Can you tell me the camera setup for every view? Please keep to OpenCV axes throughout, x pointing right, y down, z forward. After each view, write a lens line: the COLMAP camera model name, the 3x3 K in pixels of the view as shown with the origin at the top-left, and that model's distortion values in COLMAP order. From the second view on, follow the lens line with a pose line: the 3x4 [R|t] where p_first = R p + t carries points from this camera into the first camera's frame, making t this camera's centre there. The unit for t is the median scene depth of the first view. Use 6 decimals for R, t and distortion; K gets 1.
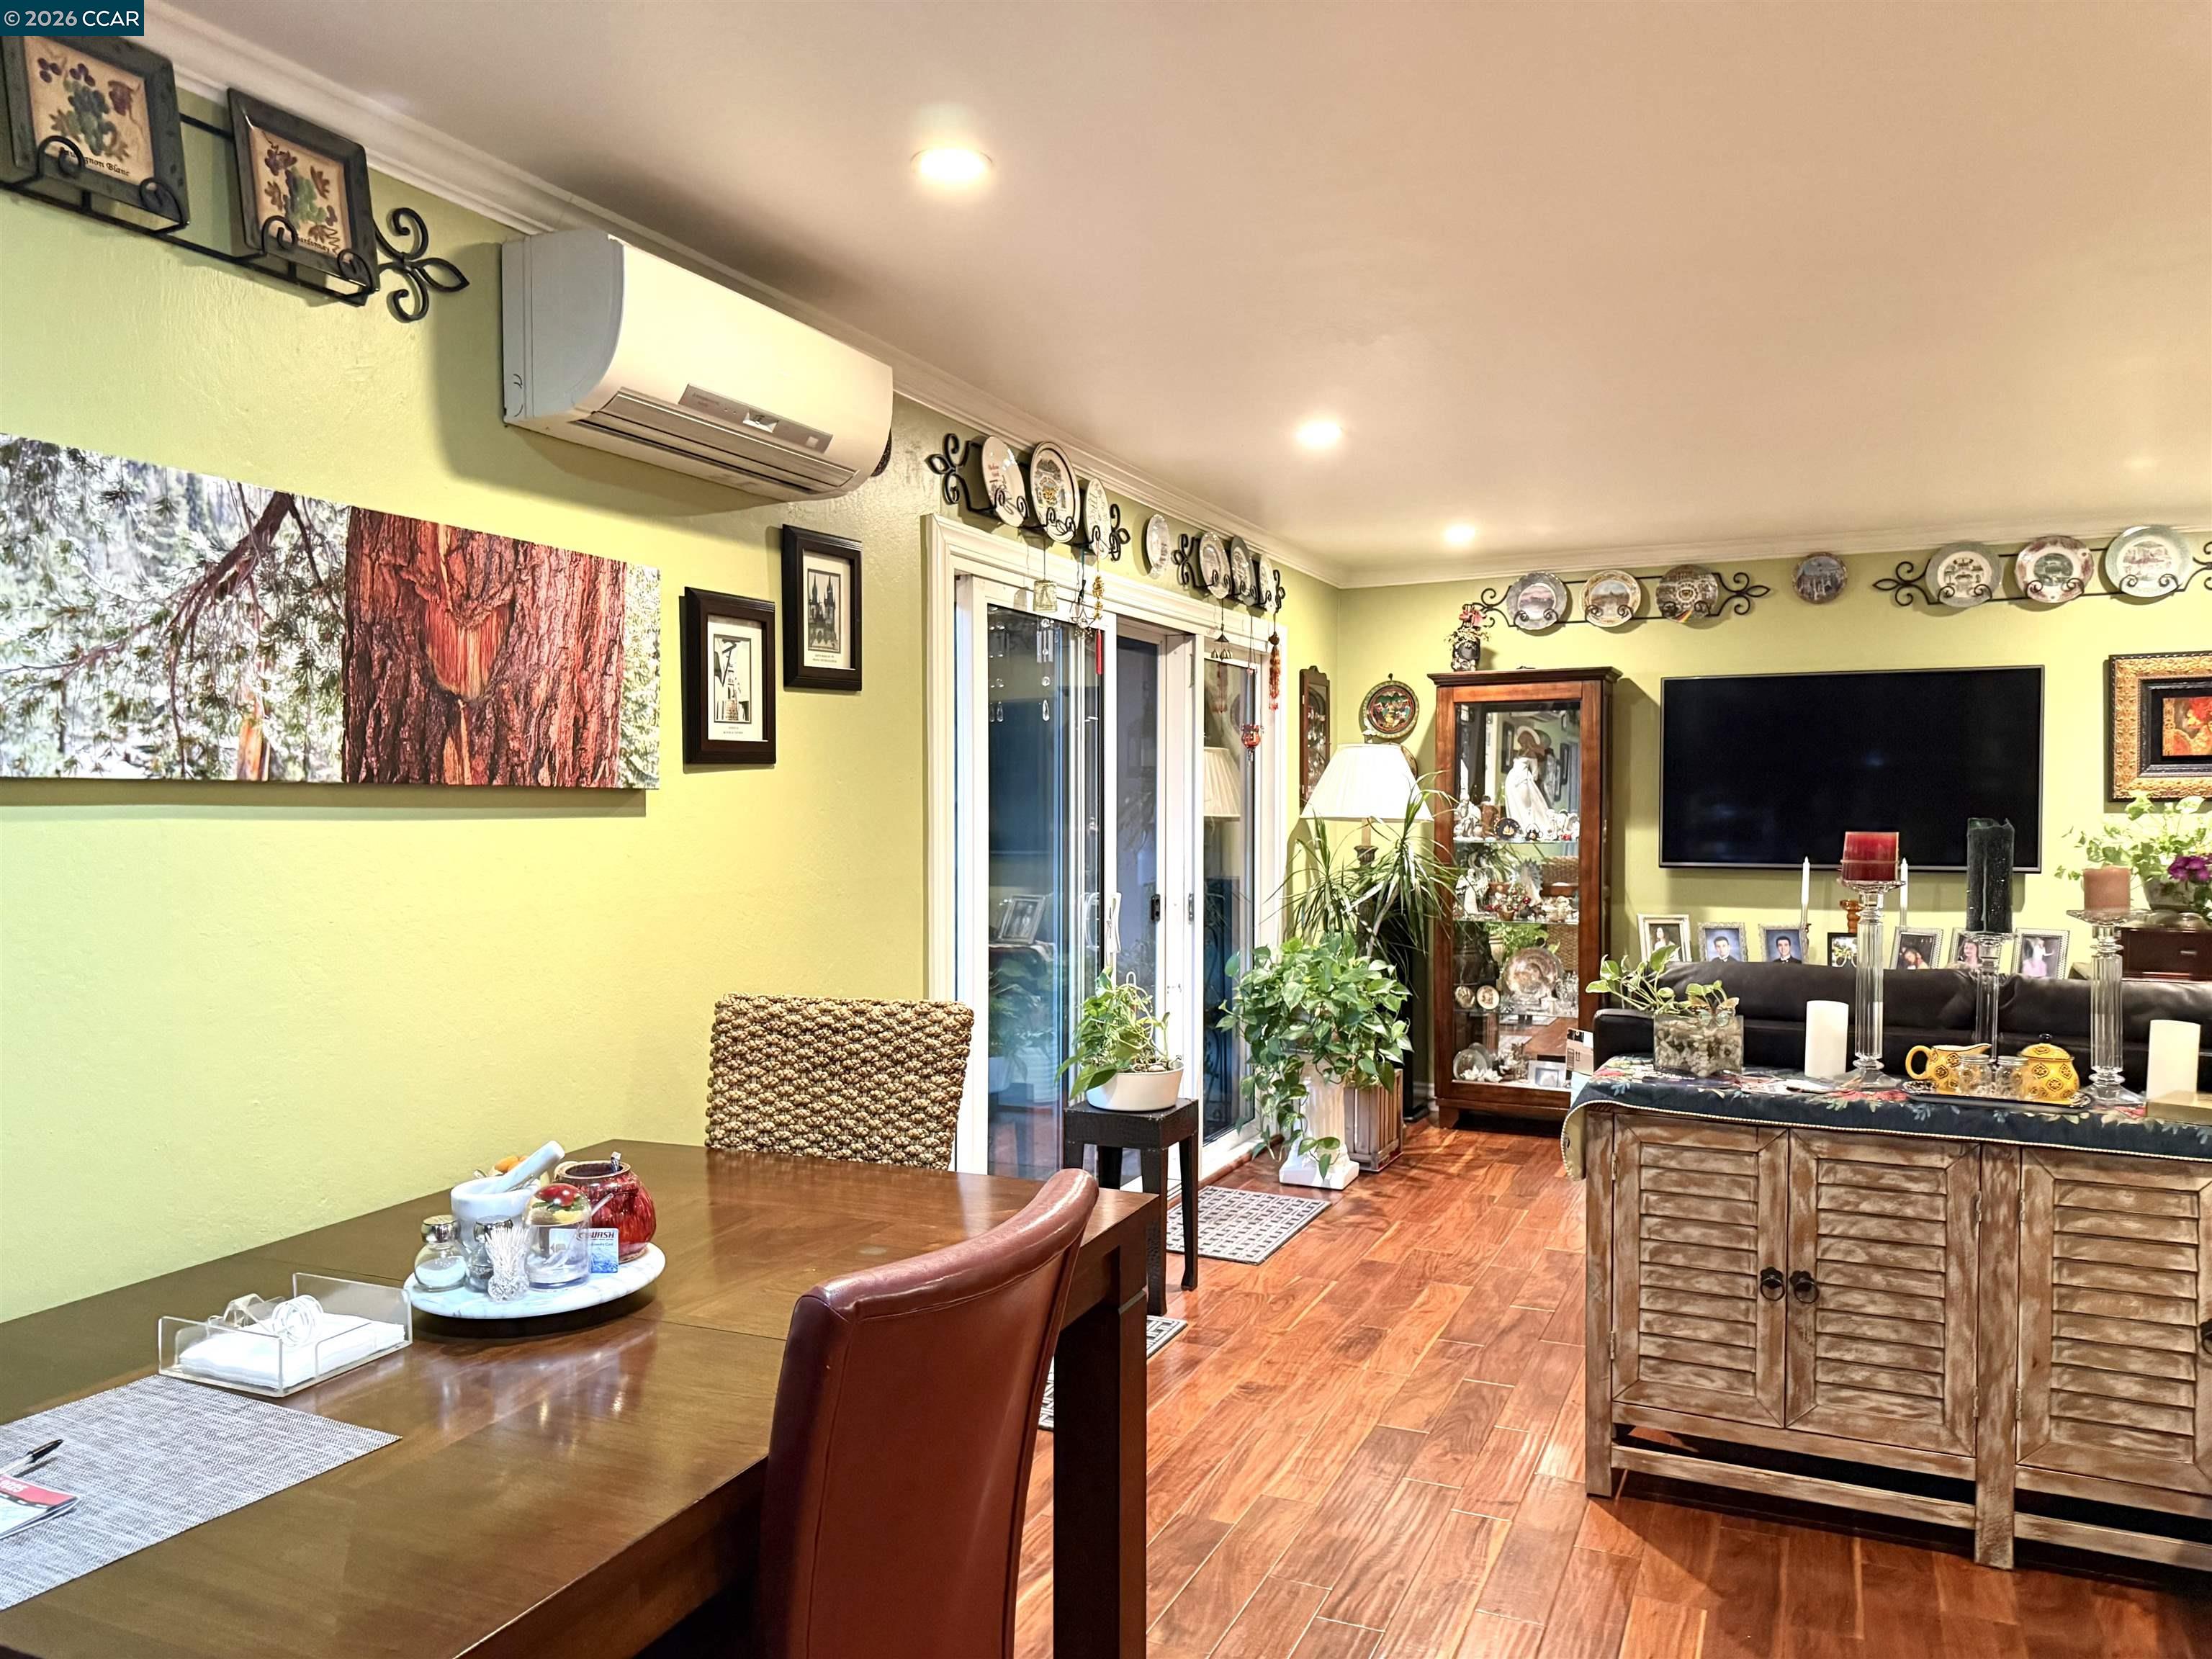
lens RADIAL K [[1577.3, 0, 1075.6], [0, 1577.3, 831.9], [0, 0, 1]] dist [0.076593, -0.108846]
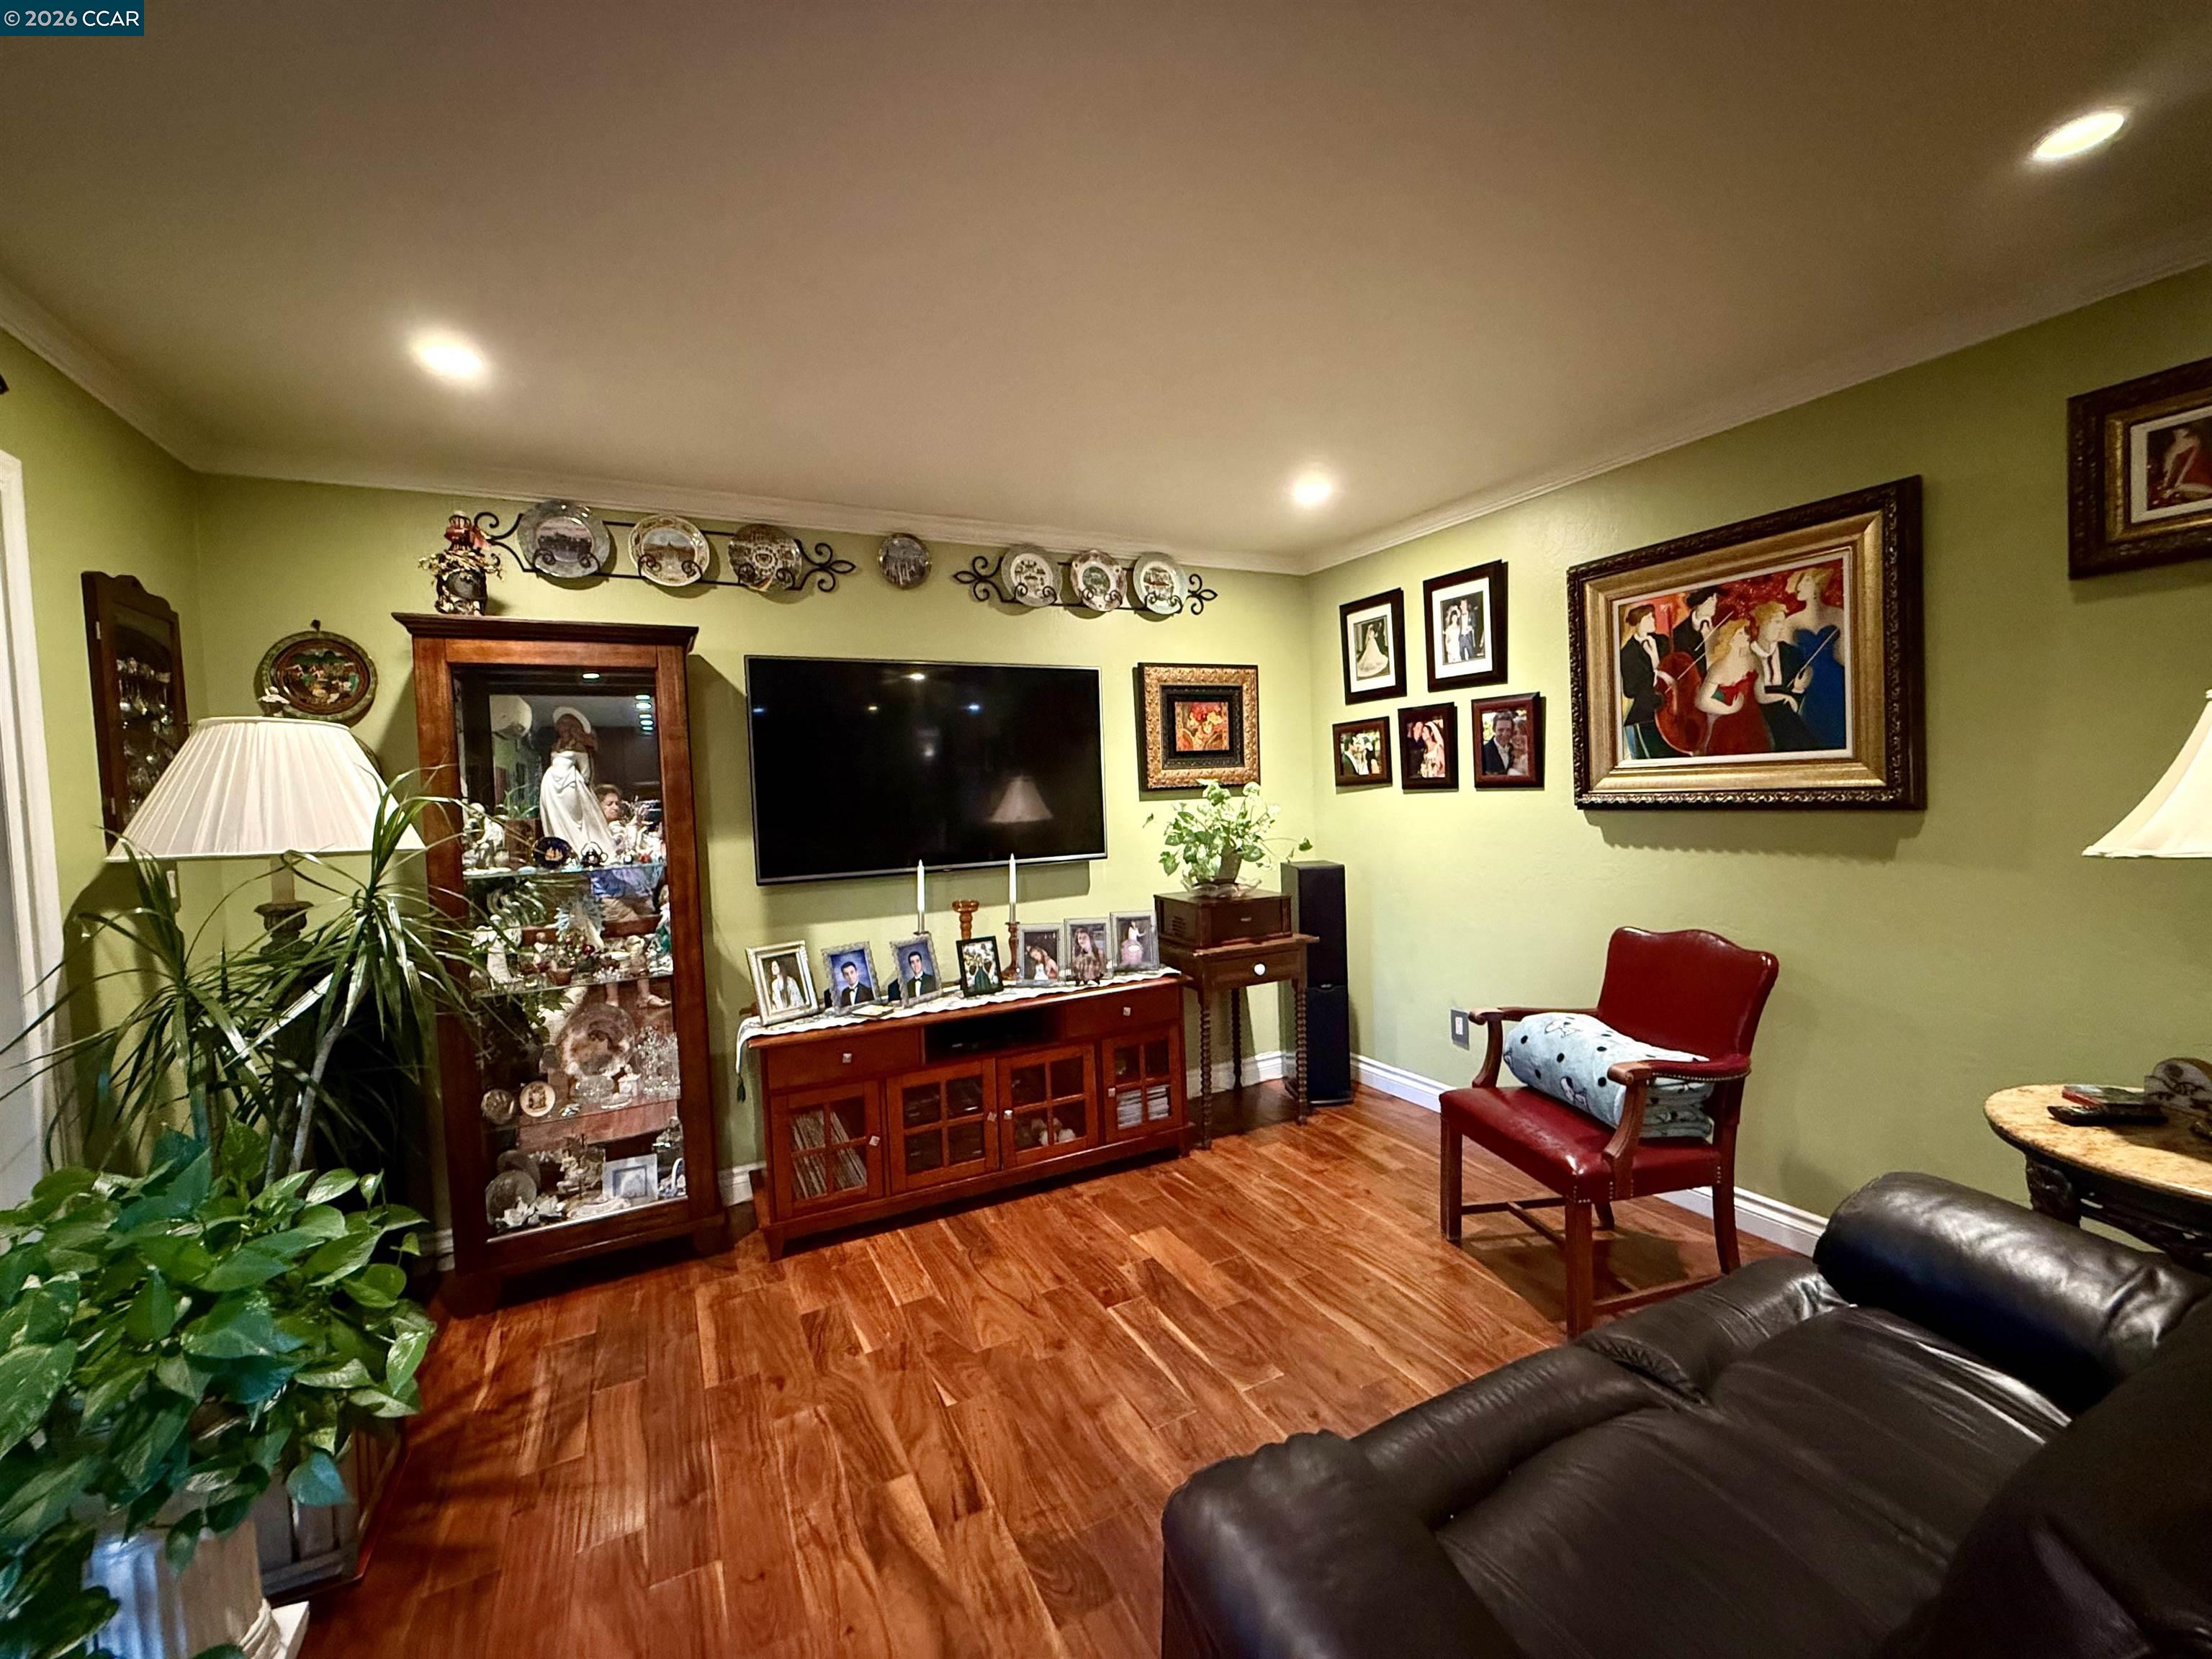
lens RADIAL K [[885.7, 0, 1101.5], [0, 885.7, 828.9], [0, 0, 1]] dist [0.002317, 0.000174]
pose [[0.607383, -0.056095, 0.792426, 0.129401], [0.052302, 0.998163, 0.030570, -0.013696], [-0.792686, 0.022878, 0.609201, 0.667749]]
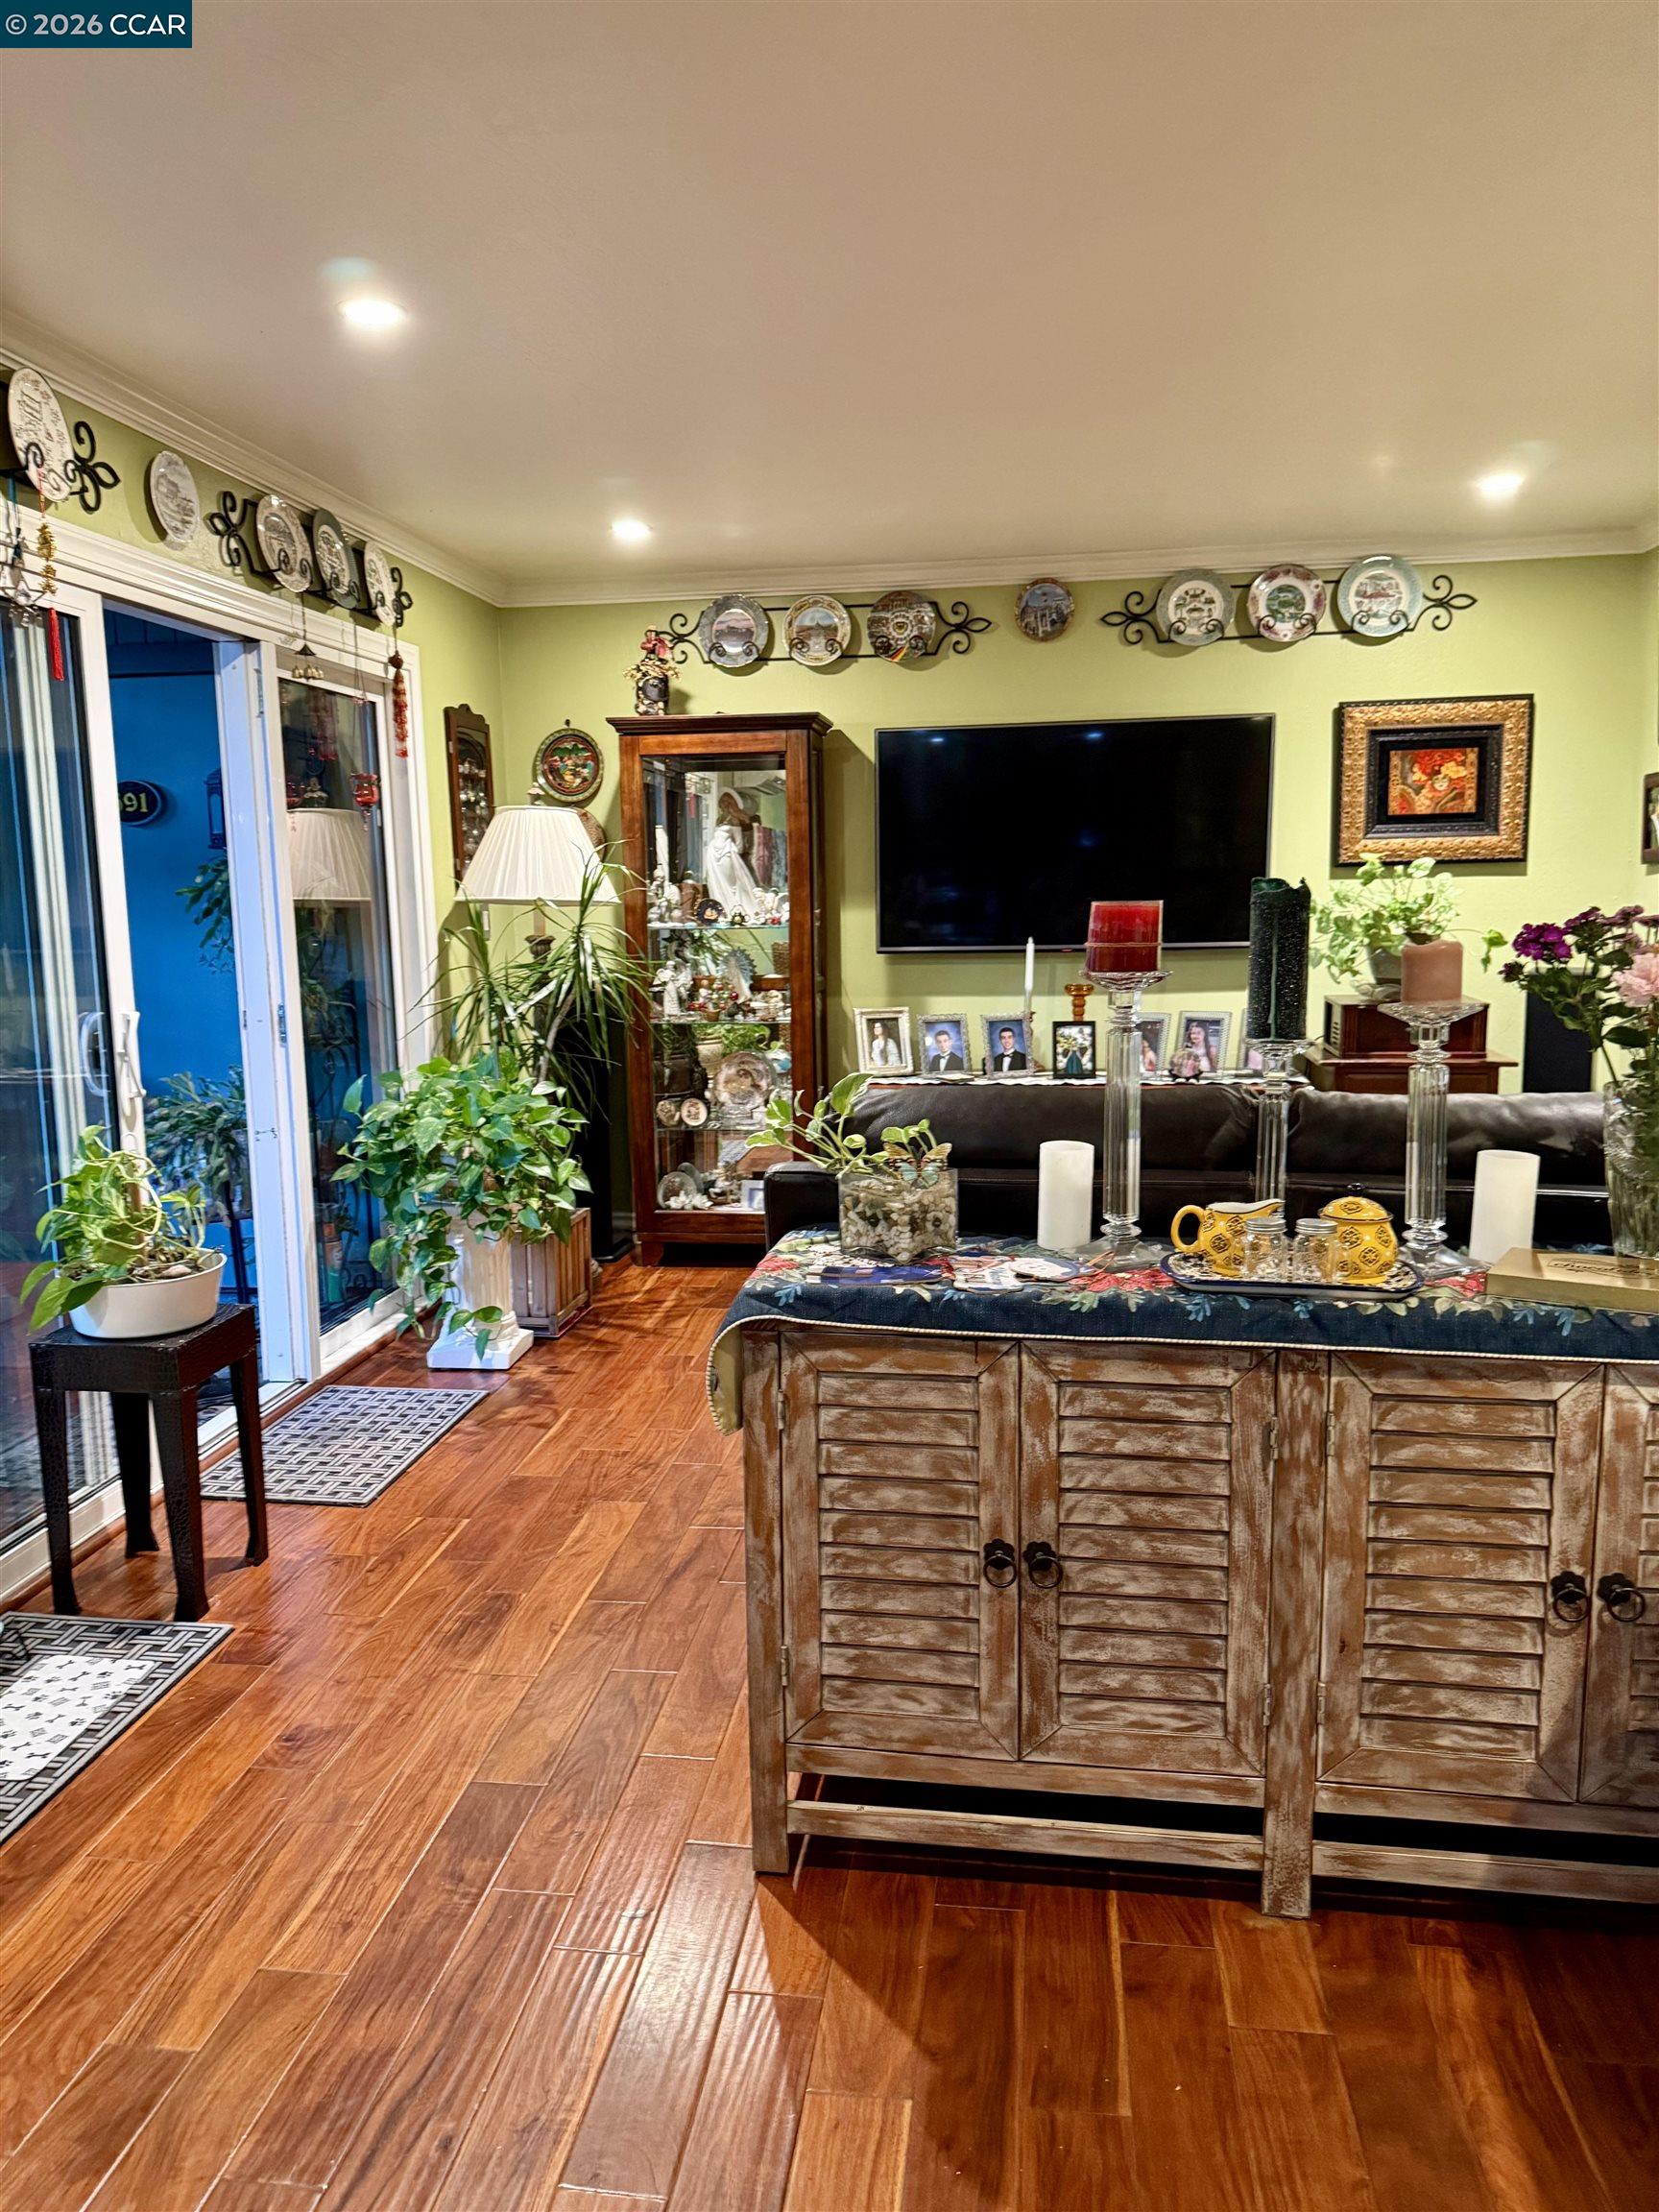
lens RADIAL K [[1573.1, 0, 812.8], [0, 1573.1, 1117.2], [0, 0, 1]] dist [0.159097, -0.315499]
pose [[0.955817, -0.056441, 0.288492, 0.090626], [0.020514, 0.991809, 0.126074, 0.002057], [-0.293244, -0.114586, 0.949146, 0.207883]]
